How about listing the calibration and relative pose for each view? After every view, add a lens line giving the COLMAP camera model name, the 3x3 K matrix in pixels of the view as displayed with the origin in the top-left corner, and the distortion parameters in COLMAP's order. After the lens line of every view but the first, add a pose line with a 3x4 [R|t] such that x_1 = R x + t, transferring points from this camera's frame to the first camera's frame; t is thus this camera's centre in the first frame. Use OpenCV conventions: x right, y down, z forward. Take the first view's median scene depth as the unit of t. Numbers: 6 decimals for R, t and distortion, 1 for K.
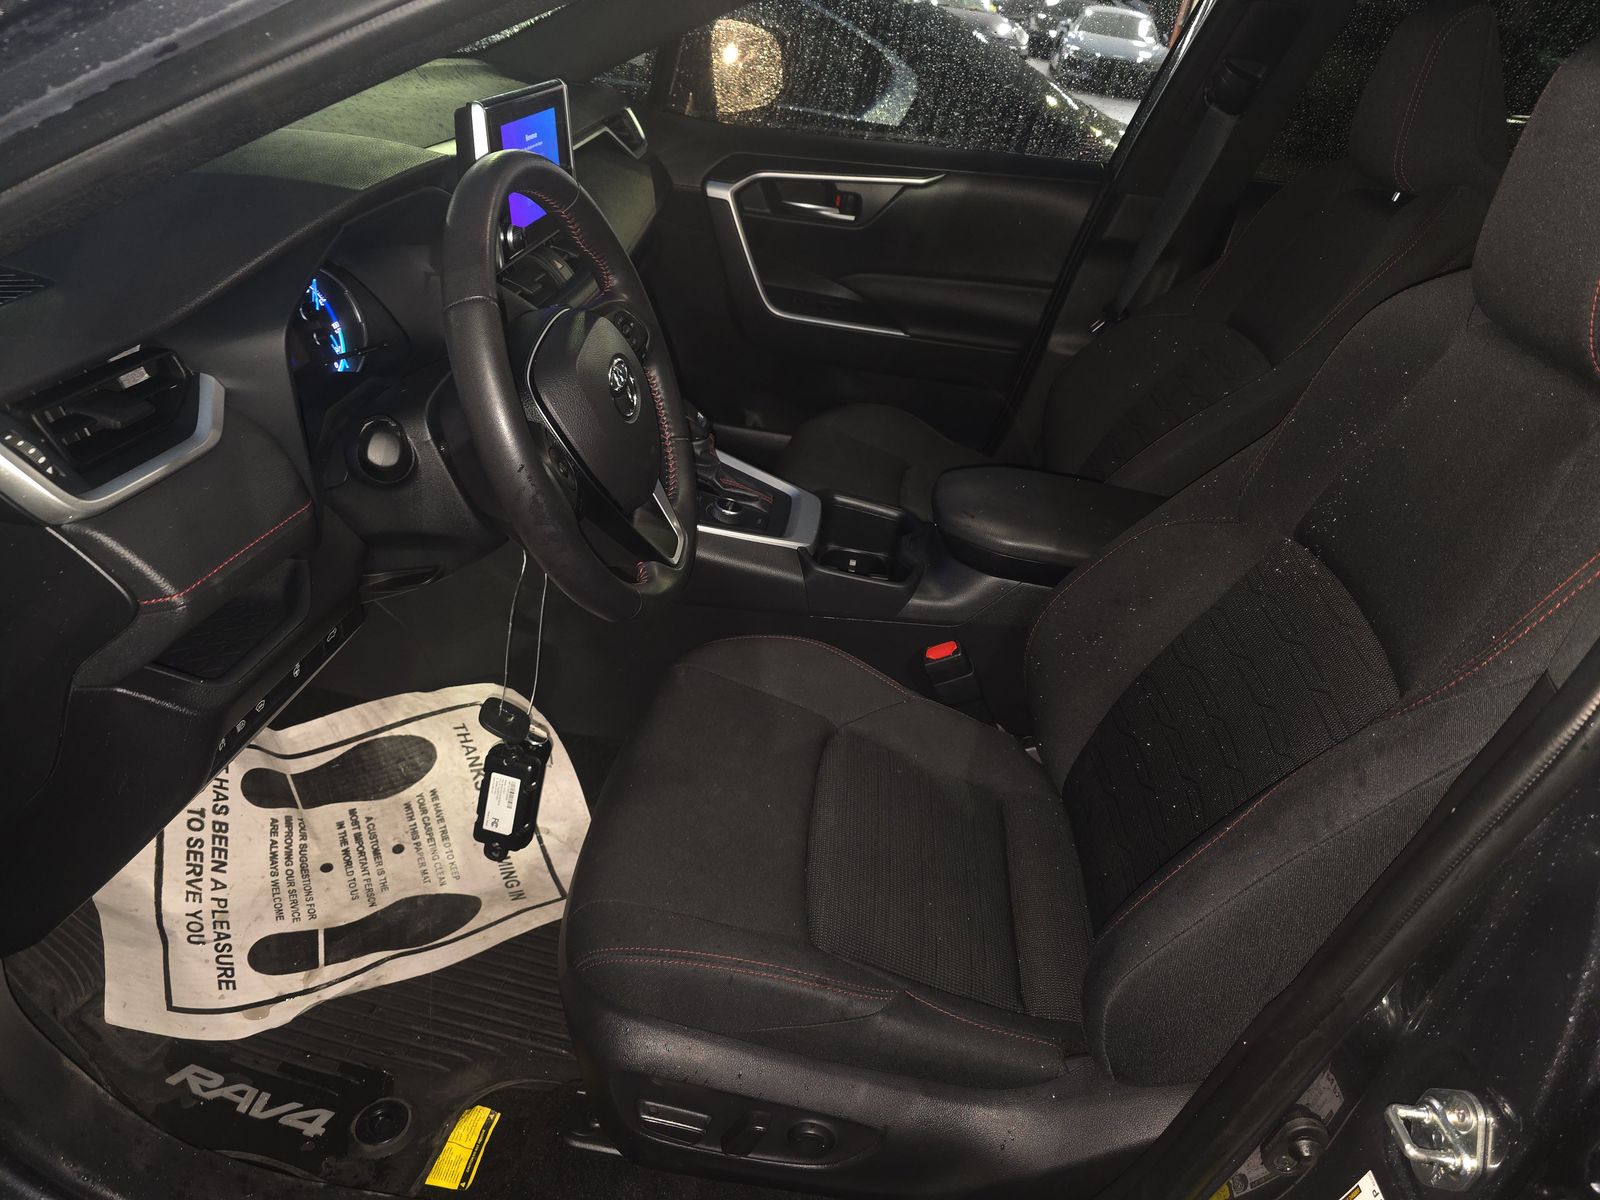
lens RADIAL K [[1078.3, 0, 803.3], [0, 1078.3, 600.2], [0, 0, 1]] dist [0.008214, -0.008145]
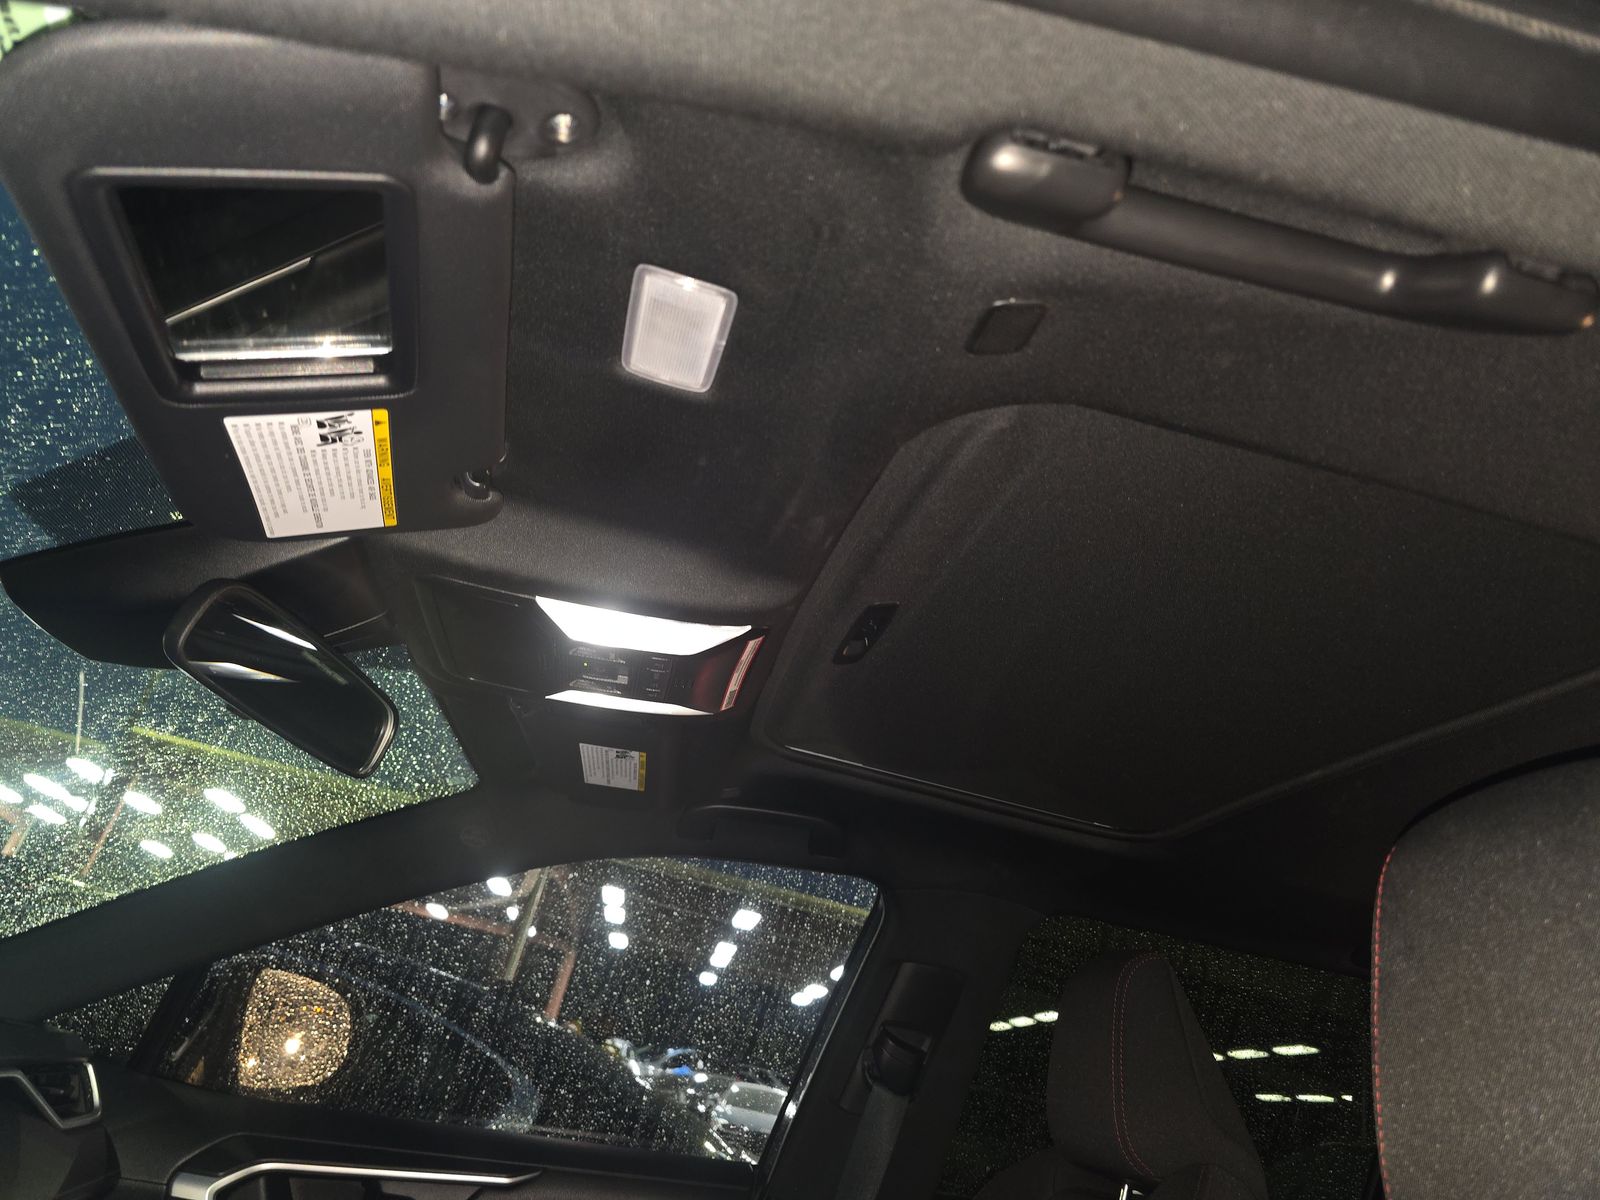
lens RADIAL K [[1078.3, 0, 808.2], [0, 1078.3, 603.9], [0, 0, 1]] dist [0.008214, -0.008145]
pose [[0.957380, 0.154280, 0.244173, 0.066617], [0.100248, 0.615338, -0.781863, -0.043084], [-0.270875, 0.773018, 0.573646, 0.237456]]
